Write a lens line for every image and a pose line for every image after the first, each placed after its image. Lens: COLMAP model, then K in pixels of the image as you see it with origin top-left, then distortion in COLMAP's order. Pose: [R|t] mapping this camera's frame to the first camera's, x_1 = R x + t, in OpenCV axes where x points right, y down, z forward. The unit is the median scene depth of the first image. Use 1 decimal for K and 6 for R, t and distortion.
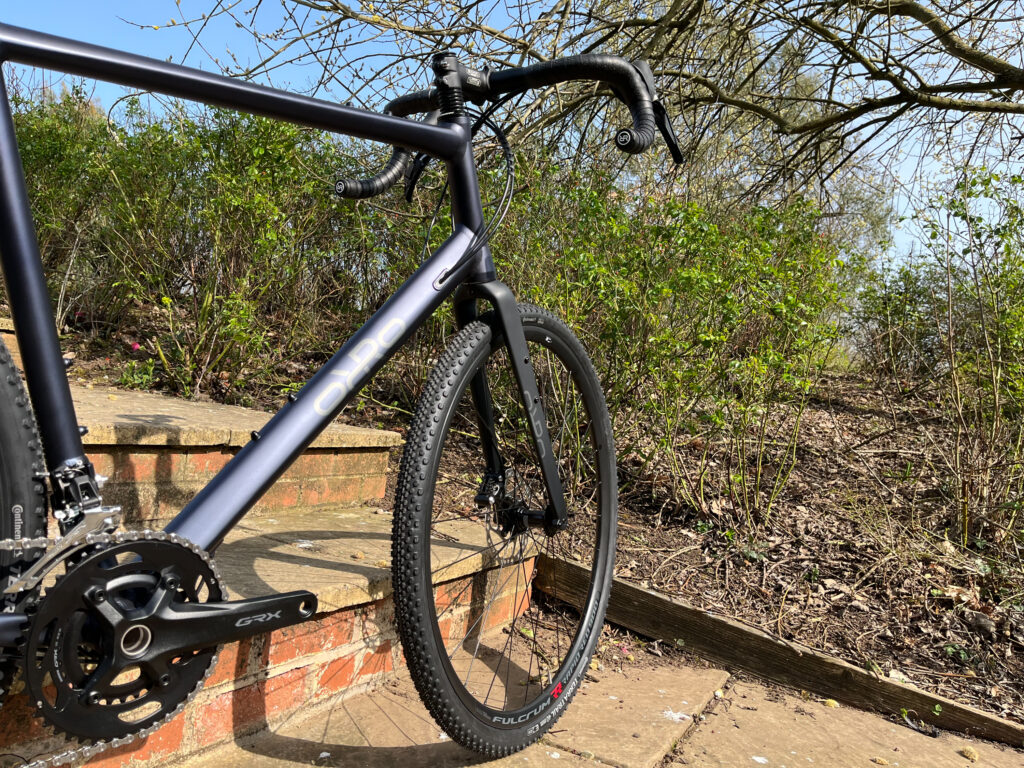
lens RADIAL K [[782.8, 0, 512.5], [0, 782.8, 375.3], [0, 0, 1]] dist [0.031726, -0.065856]
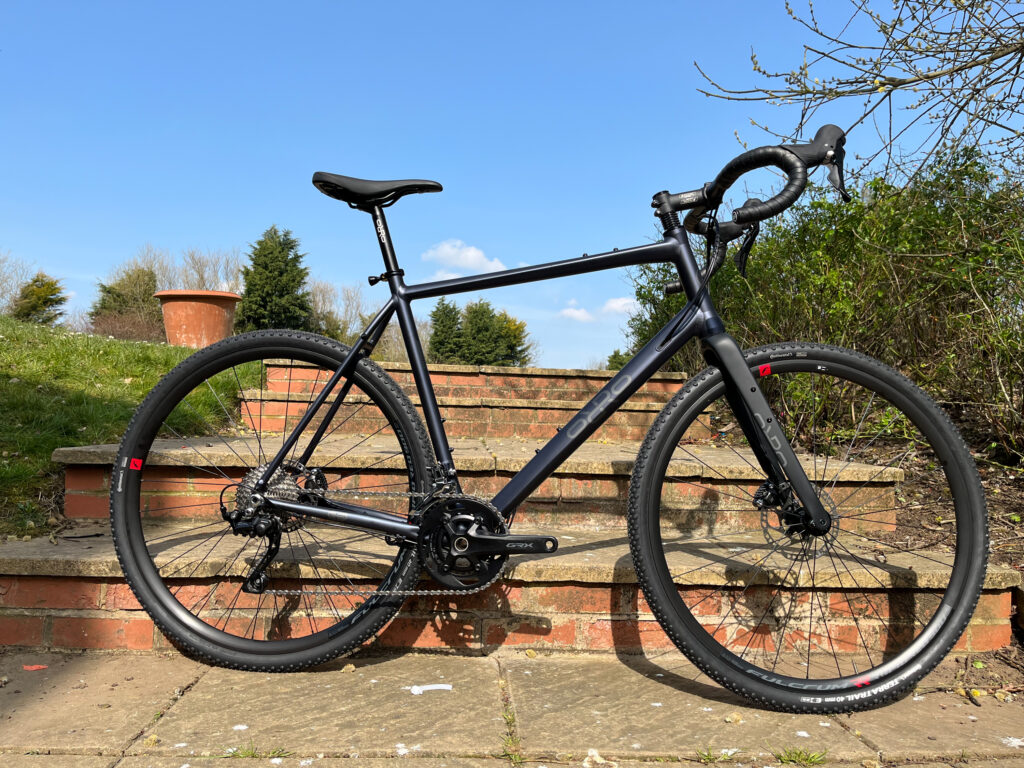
lens RADIAL K [[782.8, 0, 512.5], [0, 782.8, 387.4], [0, 0, 1]] dist [0.031726, -0.065856]
pose [[0.508227, -0.132667, -0.850944, 0.804045], [0.056571, 0.991072, -0.120727, 0.098270], [0.859363, 0.013219, 0.511195, 0.012251]]
